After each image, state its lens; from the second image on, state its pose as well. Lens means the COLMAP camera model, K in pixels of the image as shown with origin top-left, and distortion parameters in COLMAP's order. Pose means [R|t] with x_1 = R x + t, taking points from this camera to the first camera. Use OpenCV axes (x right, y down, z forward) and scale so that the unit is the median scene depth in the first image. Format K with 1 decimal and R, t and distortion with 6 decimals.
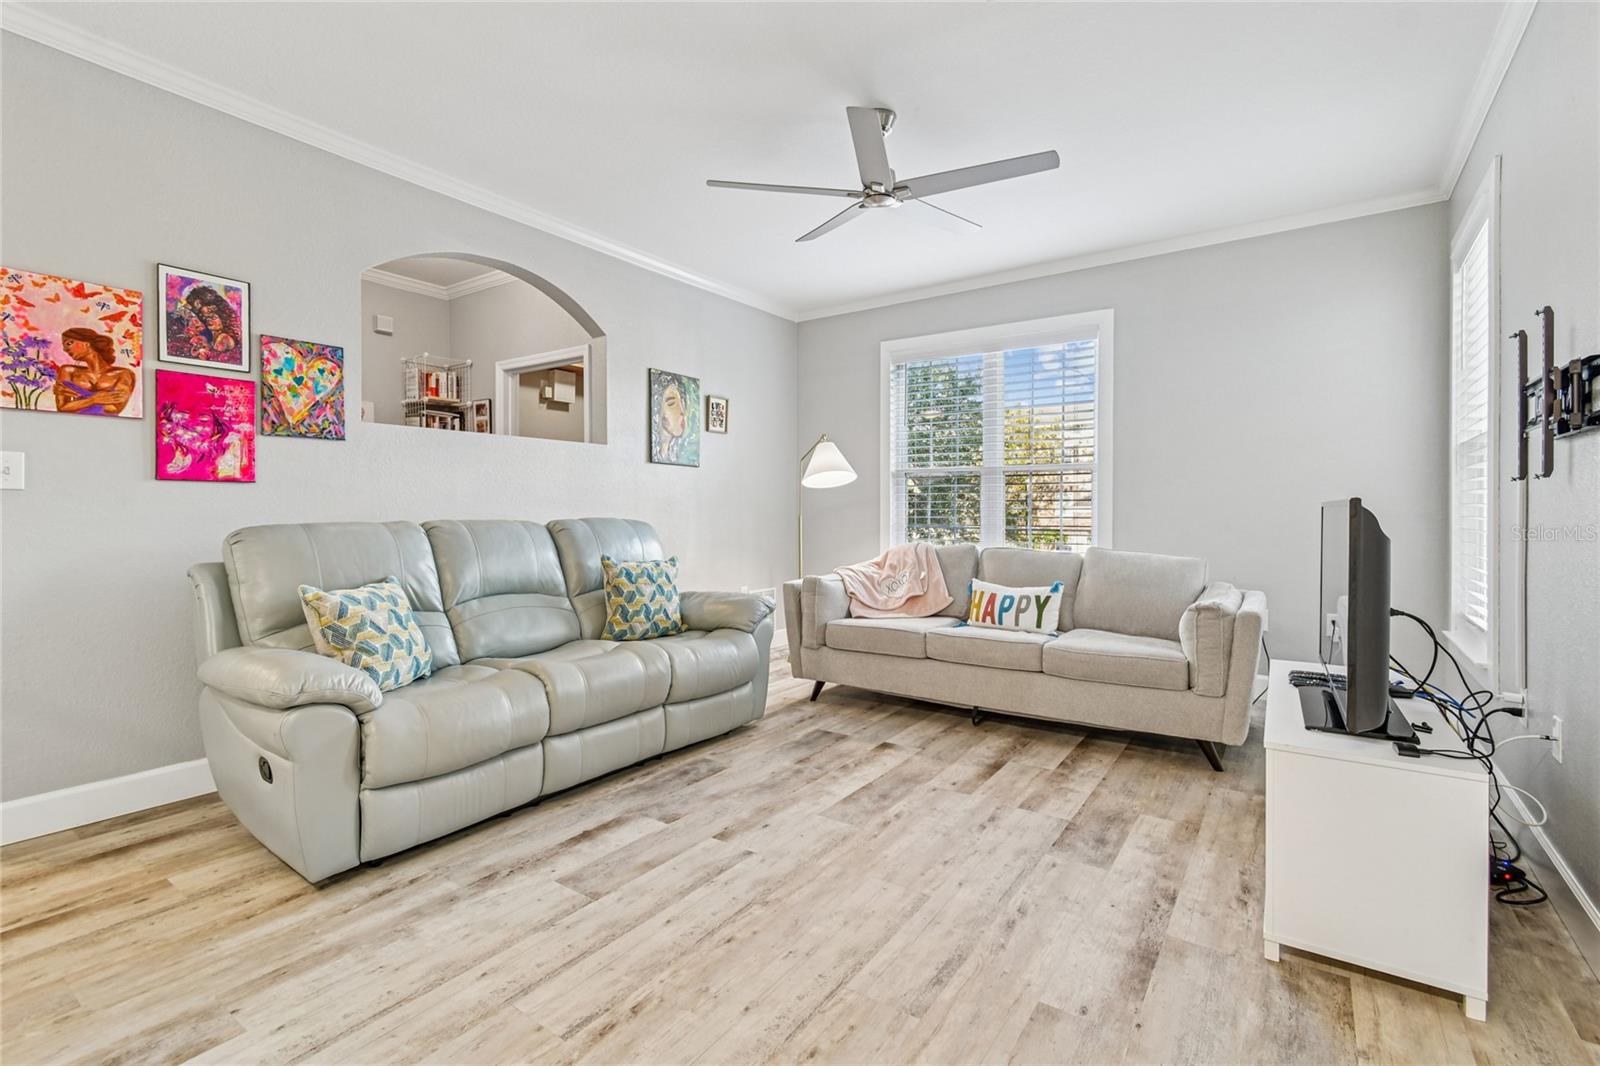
lens RADIAL K [[719.1, 0, 807.8], [0, 719.1, 514.9], [0, 0, 1]] dist [0.004699, -0.003146]
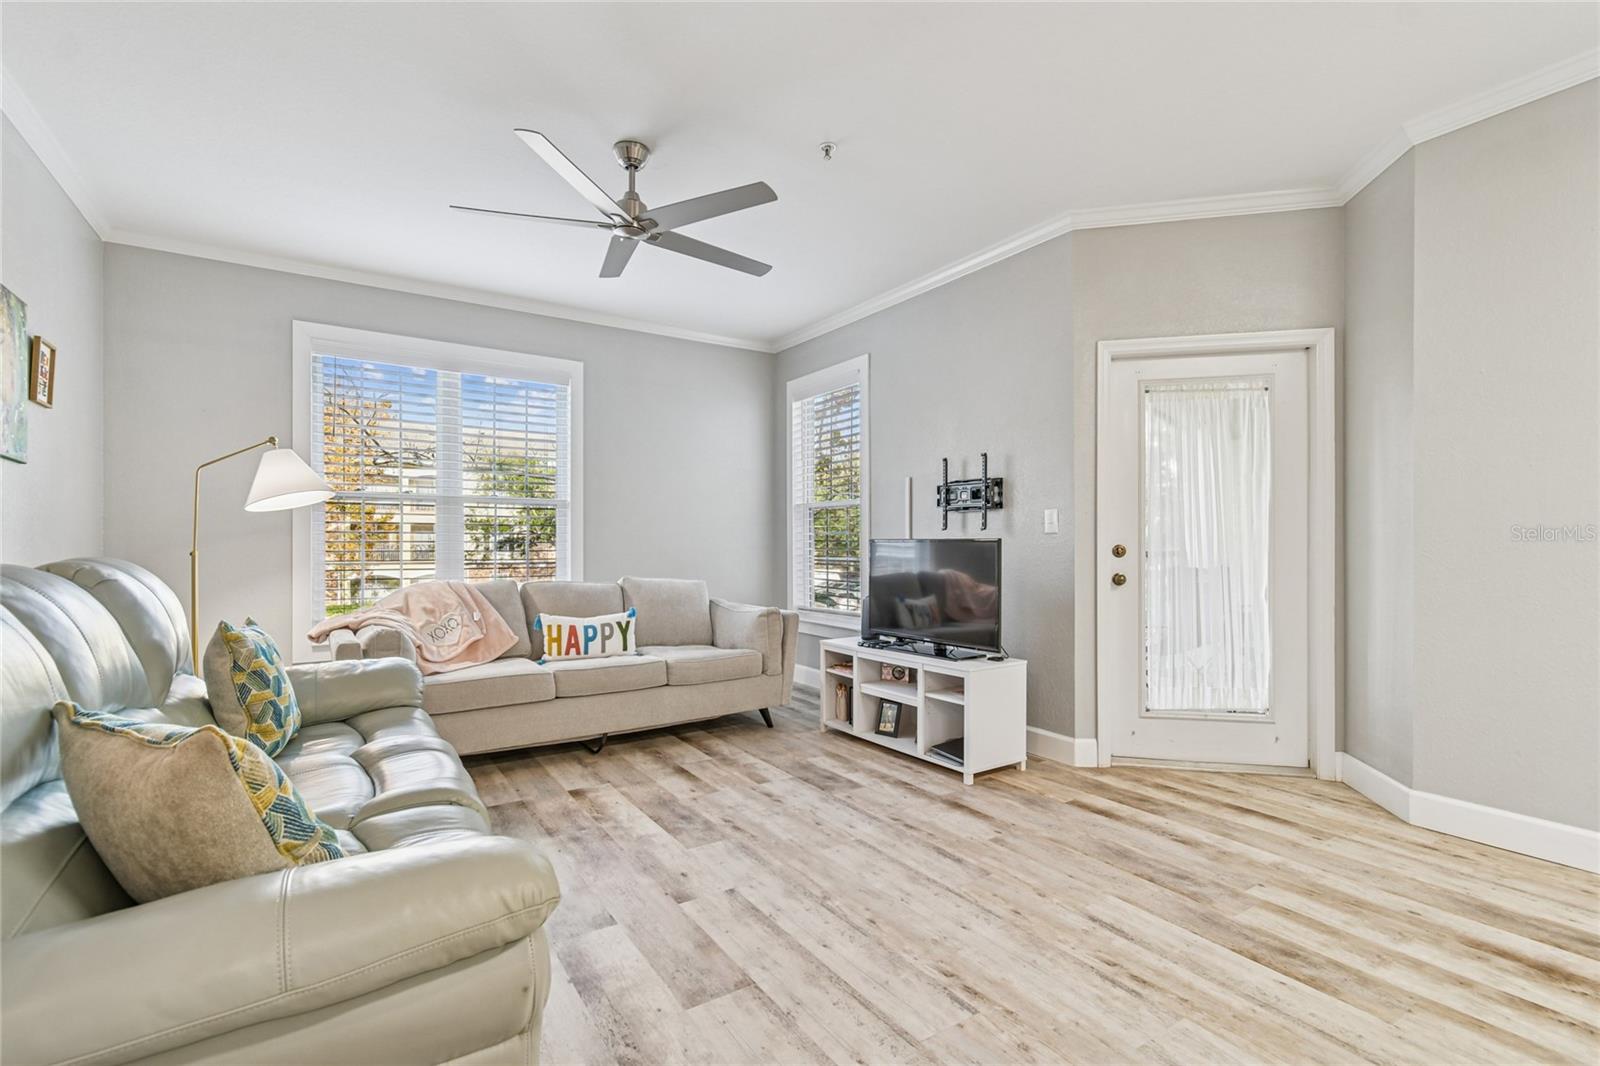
lens RADIAL K [[719.1, 0, 801.2], [0, 719.1, 549.1], [0, 0, 1]] dist [0.004699, -0.003146]
pose [[0.375881, -0.004869, 0.926655, -0.764801], [0.003522, 0.999986, 0.003826, -0.003163], [-0.926661, 0.001825, 0.375893, 0.426994]]
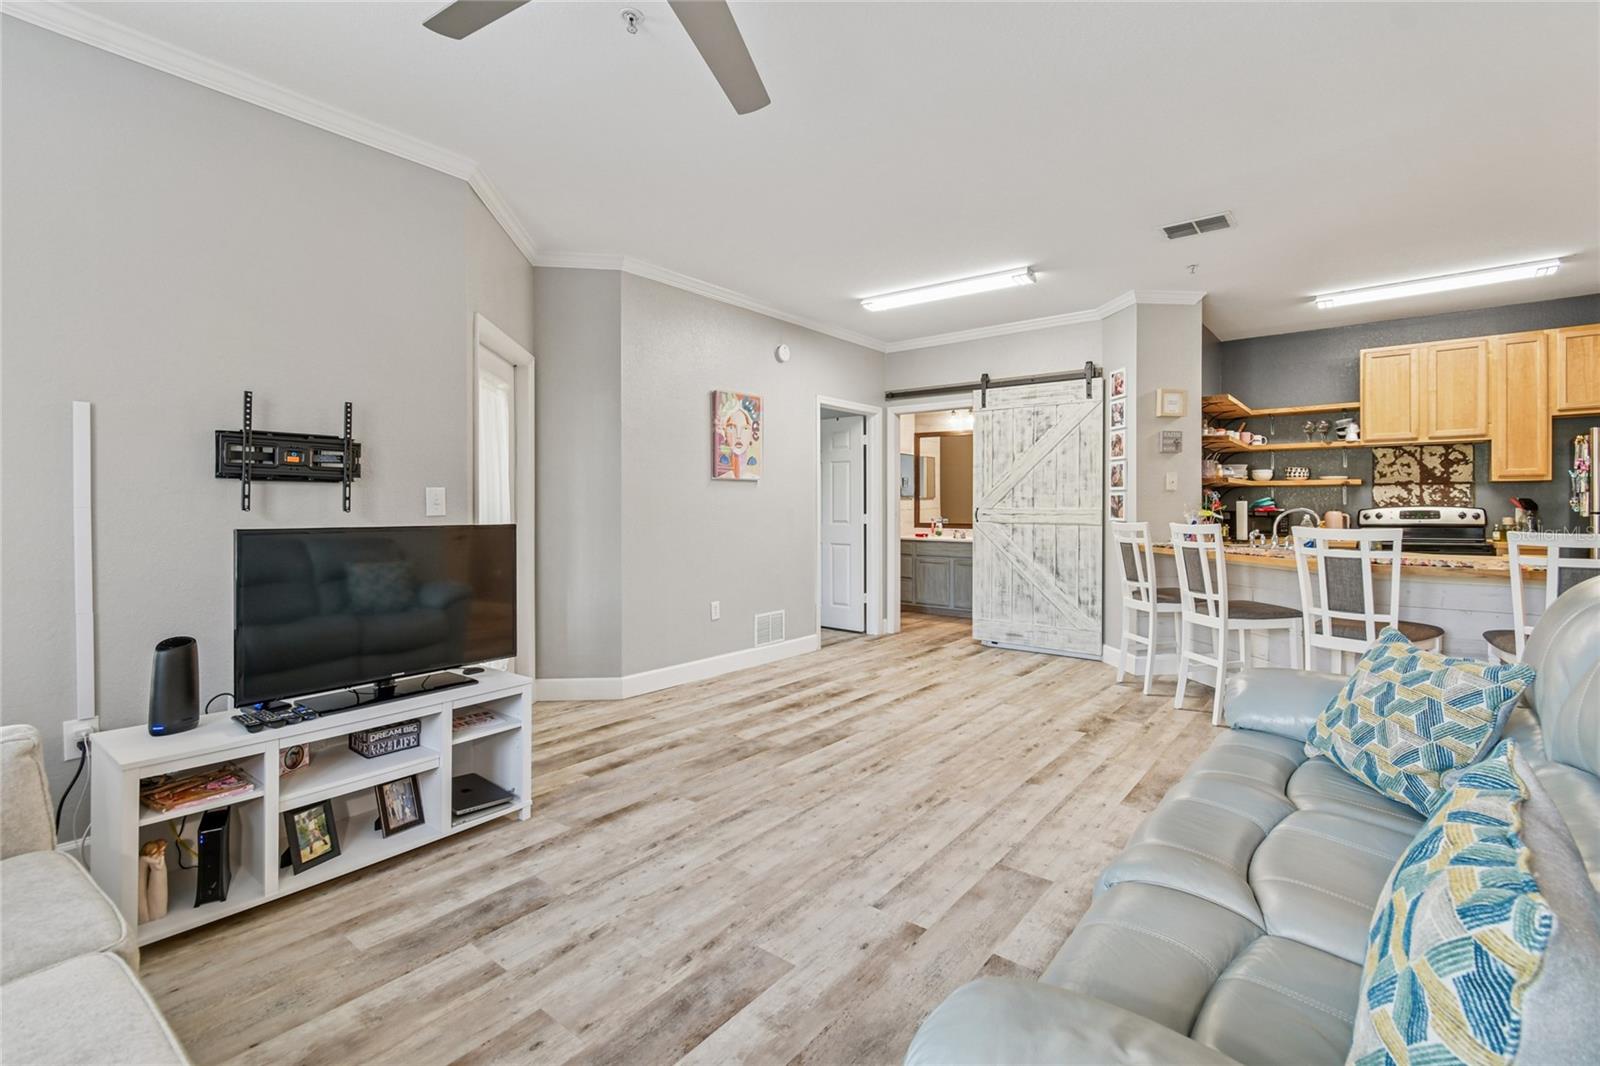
lens RADIAL K [[719.1, 0, 806.3], [0, 719.1, 501.9], [0, 0, 1]] dist [0.004699, -0.003146]
pose [[-0.997981, 0.001156, 0.063505, -0.039455], [0.001033, 0.999998, -0.001974, -0.041860], [-0.063507, -0.001905, -0.997980, 1.541452]]
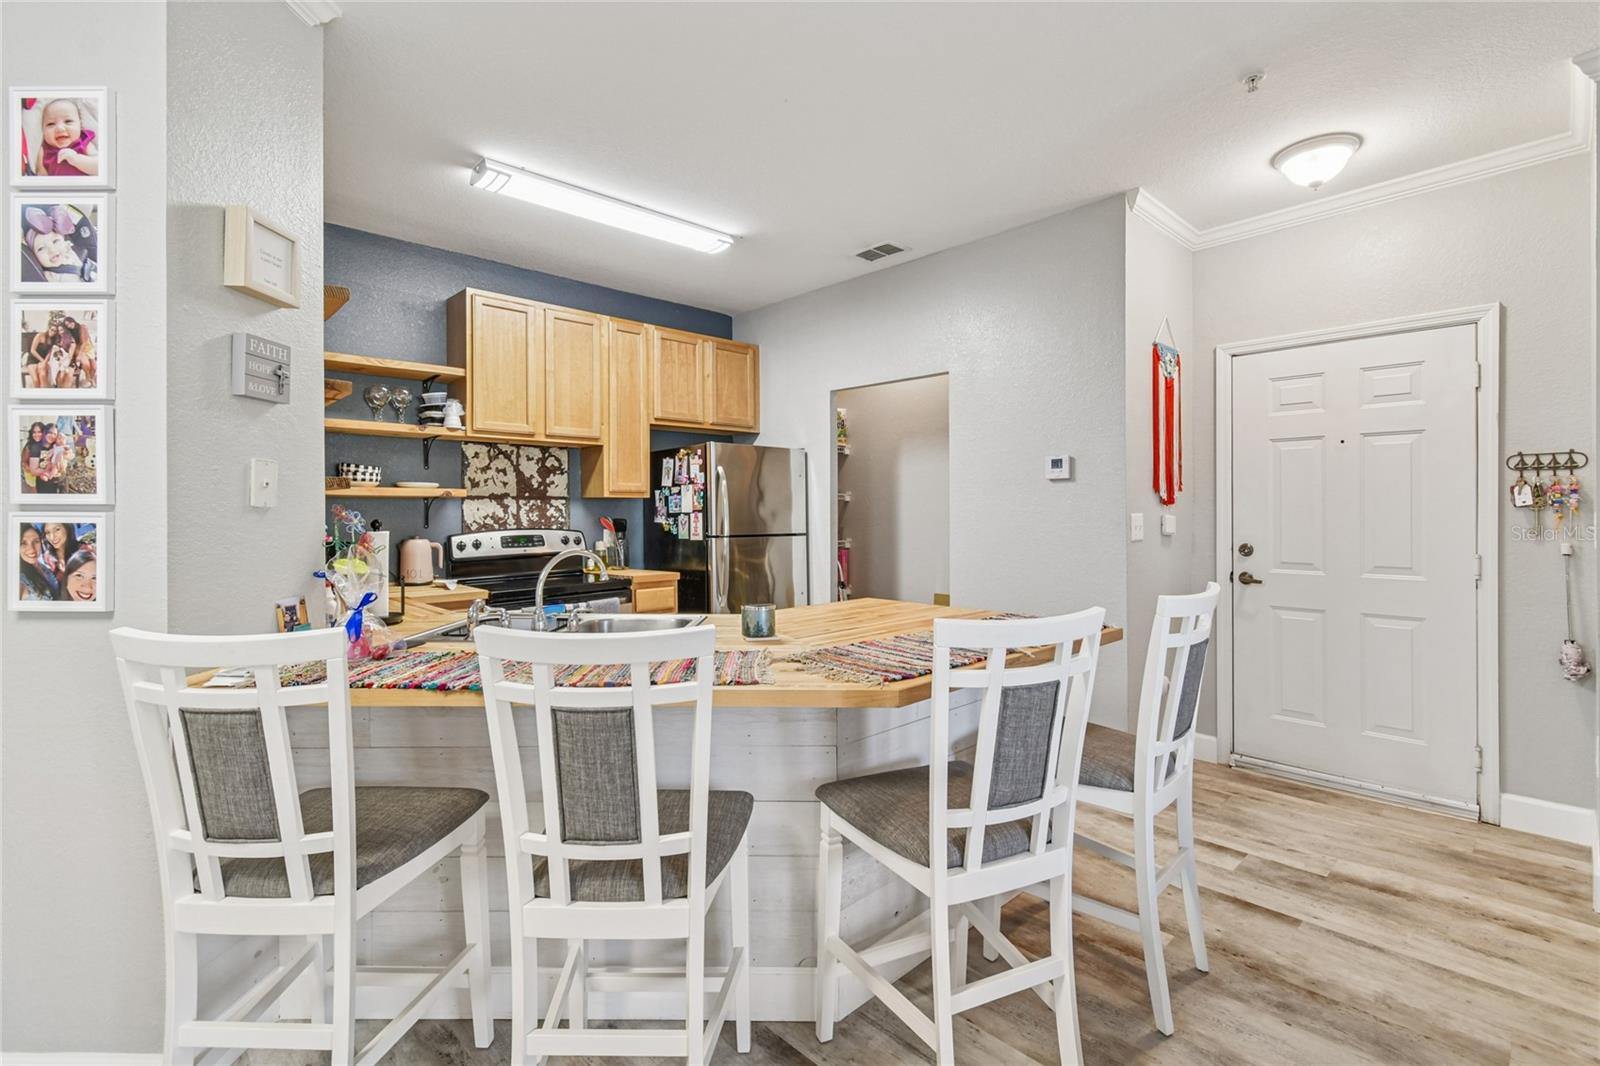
lens RADIAL K [[719.1, 0, 810.6], [0, 719.1, 514.7], [0, 0, 1]] dist [0.004699, -0.003146]
pose [[-0.194839, 0.007397, -0.980807, -0.305995], [-0.003559, 0.999960, 0.008249, -0.074624], [0.980829, 0.005098, -0.194805, 0.287150]]
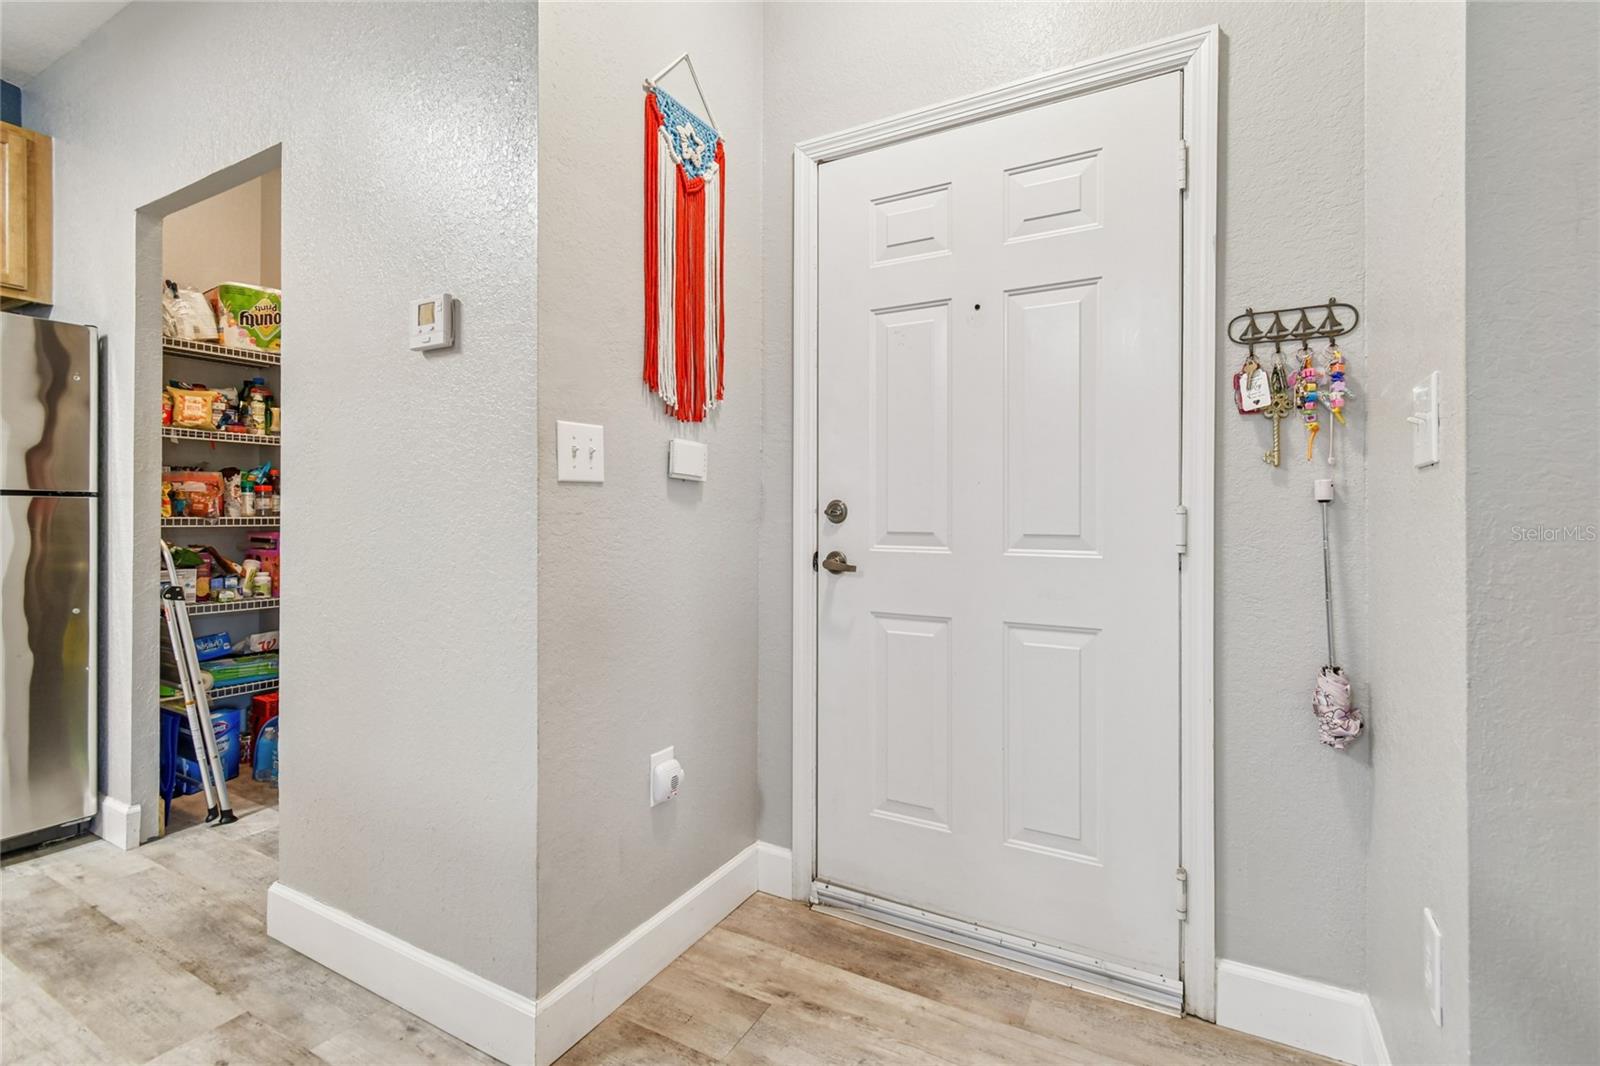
lens RADIAL K [[719.1, 0, 811.4], [0, 719.1, 517.6], [0, 0, 1]] dist [0.004699, -0.003146]
pose [[0.101656, 0.004821, -0.994808, -0.995894], [-0.011314, 0.999929, 0.003690, -0.002214], [0.994755, 0.010881, 0.101703, 0.692664]]
